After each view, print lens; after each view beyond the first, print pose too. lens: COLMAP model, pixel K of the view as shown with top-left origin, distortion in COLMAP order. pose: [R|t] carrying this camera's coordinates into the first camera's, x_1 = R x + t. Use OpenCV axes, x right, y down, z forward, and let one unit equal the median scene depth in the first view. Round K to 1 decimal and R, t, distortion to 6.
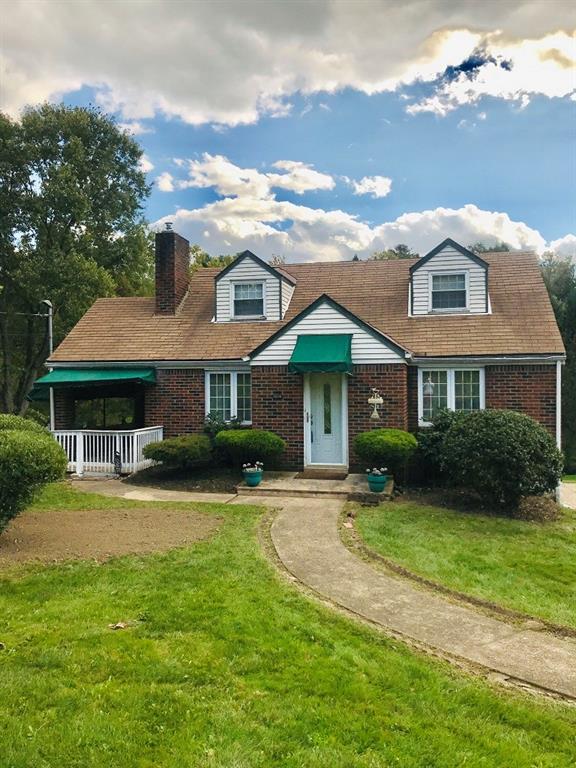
lens RADIAL K [[638.5, 0, 289.4], [0, 638.5, 384.2], [0, 0, 1]] dist [0.033614, -0.019030]
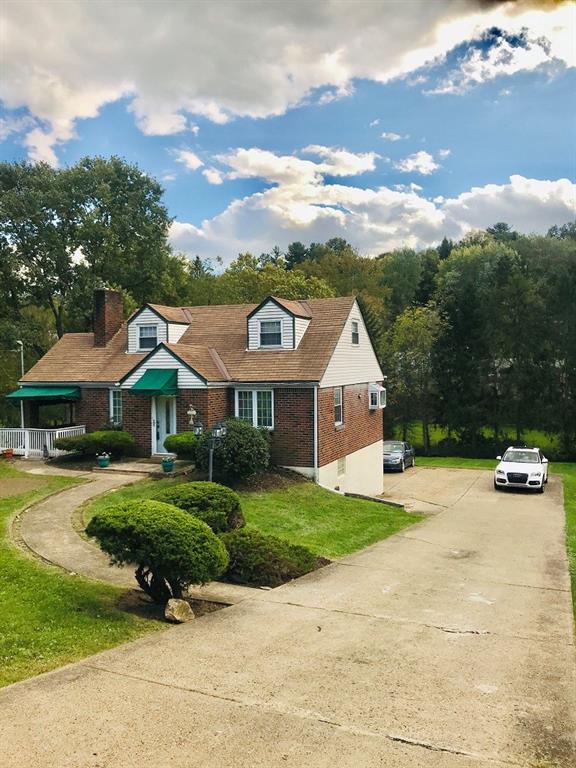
lens RADIAL K [[638.5, 0, 286.2], [0, 638.5, 384.3], [0, 0, 1]] dist [0.033614, -0.019030]
pose [[0.983232, -0.000767, -0.182359, 0.606312], [0.006258, 0.999544, 0.029536, -0.081991], [0.182253, -0.030182, 0.982788, -0.433620]]
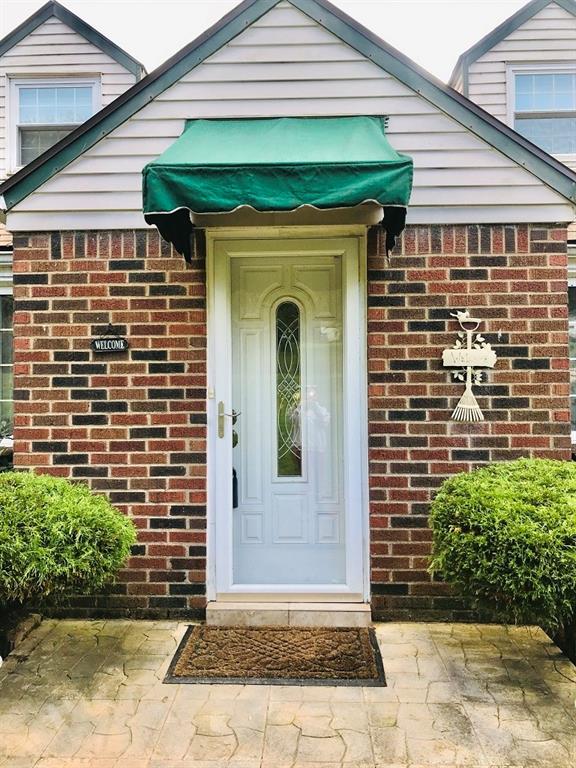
lens RADIAL K [[638.5, 0, 286.1], [0, 638.5, 382.6], [0, 0, 1]] dist [0.033614, -0.019030]
pose [[0.984869, 0.001856, 0.173290, 0.008448], [0.001732, 0.999787, -0.020551, 0.040813], [-0.173291, 0.020540, 0.984656, 0.708146]]
